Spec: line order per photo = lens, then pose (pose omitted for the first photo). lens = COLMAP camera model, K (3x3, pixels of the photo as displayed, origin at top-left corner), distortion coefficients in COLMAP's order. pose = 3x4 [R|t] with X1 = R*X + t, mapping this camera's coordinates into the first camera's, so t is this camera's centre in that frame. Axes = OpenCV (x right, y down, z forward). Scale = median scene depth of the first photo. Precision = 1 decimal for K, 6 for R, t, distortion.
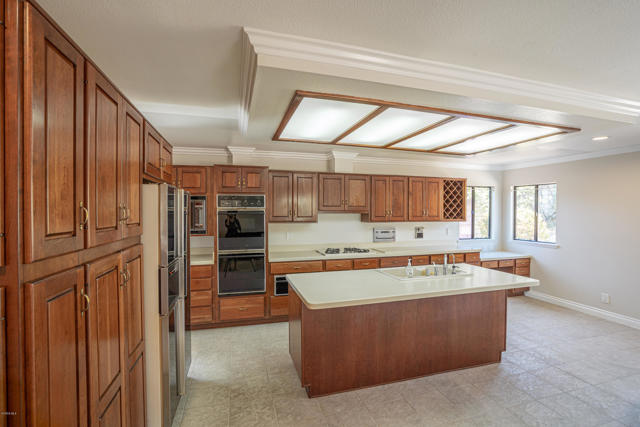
lens RADIAL K [[294.5, 0, 320.6], [0, 294.5, 214.8], [0, 0, 1]] dist [-0.020146, 0.000702]
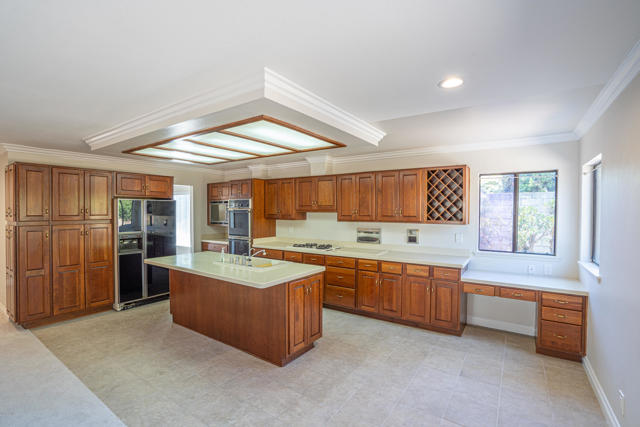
lens RADIAL K [[294.5, 0, 317.9], [0, 294.5, 212.4], [0, 0, 1]] dist [-0.020146, 0.000702]
pose [[0.627903, 0.005709, -0.778270, 0.857226], [-0.010133, 0.999948, -0.000840, -0.003347], [0.778225, 0.008414, 0.627929, 0.285296]]
